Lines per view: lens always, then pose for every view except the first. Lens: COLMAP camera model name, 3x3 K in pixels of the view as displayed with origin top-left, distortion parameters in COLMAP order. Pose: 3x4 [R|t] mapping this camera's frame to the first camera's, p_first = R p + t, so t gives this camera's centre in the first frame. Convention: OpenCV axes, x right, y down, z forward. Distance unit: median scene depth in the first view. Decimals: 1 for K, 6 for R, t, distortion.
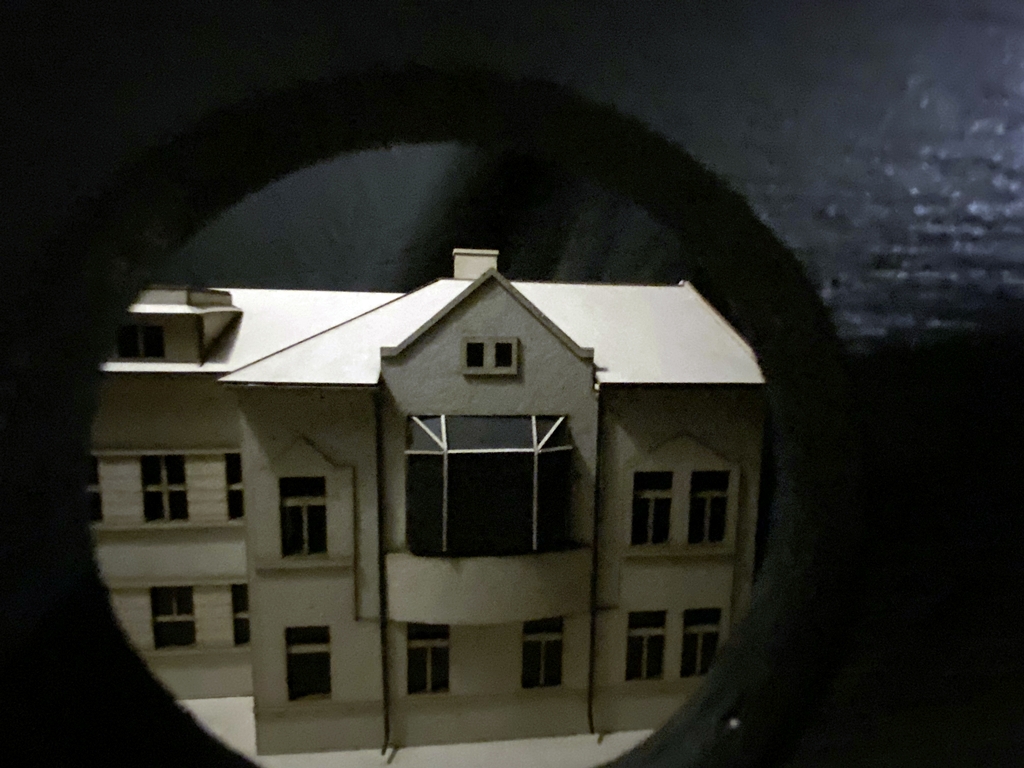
lens RADIAL K [[480.8, 0, 512.0], [0, 480.8, 384.0], [0, 0, 1]] dist [0.053897, -0.000589]
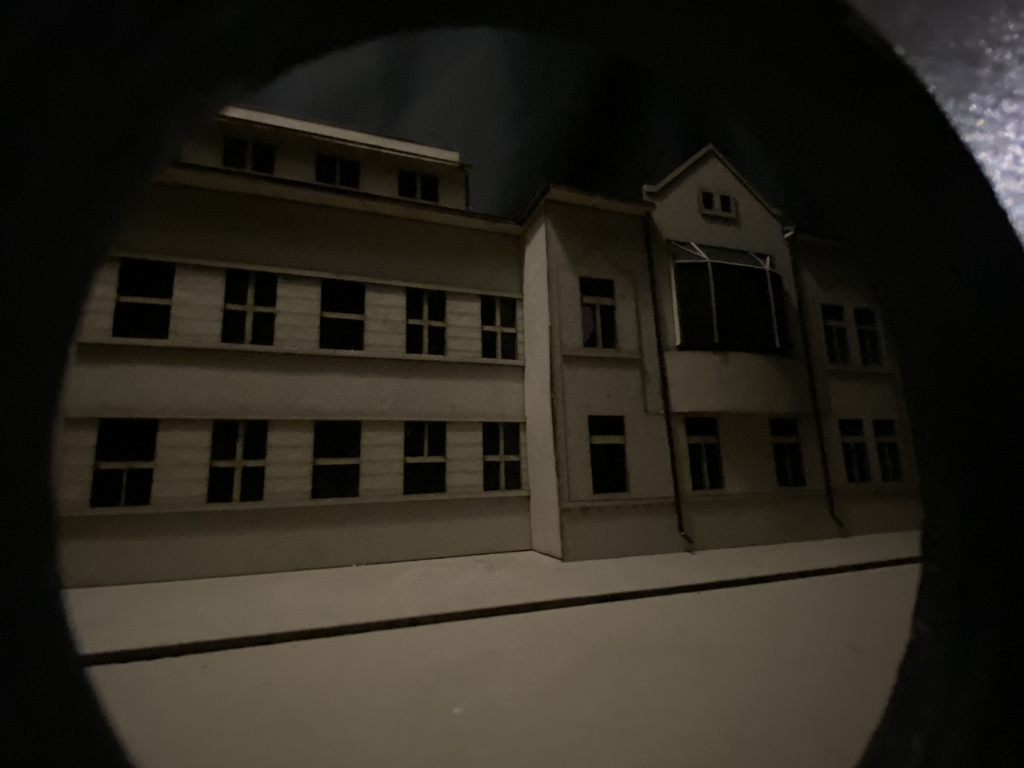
lens RADIAL K [[480.8, 0, 512.0], [0, 480.8, 384.0], [0, 0, 1]] dist [0.053897, -0.000589]
pose [[0.965846, 0.002898, 0.259099, -0.855252], [0.078438, 0.949752, -0.303017, 0.705798], [-0.246958, 0.312991, 0.917087, 0.081614]]
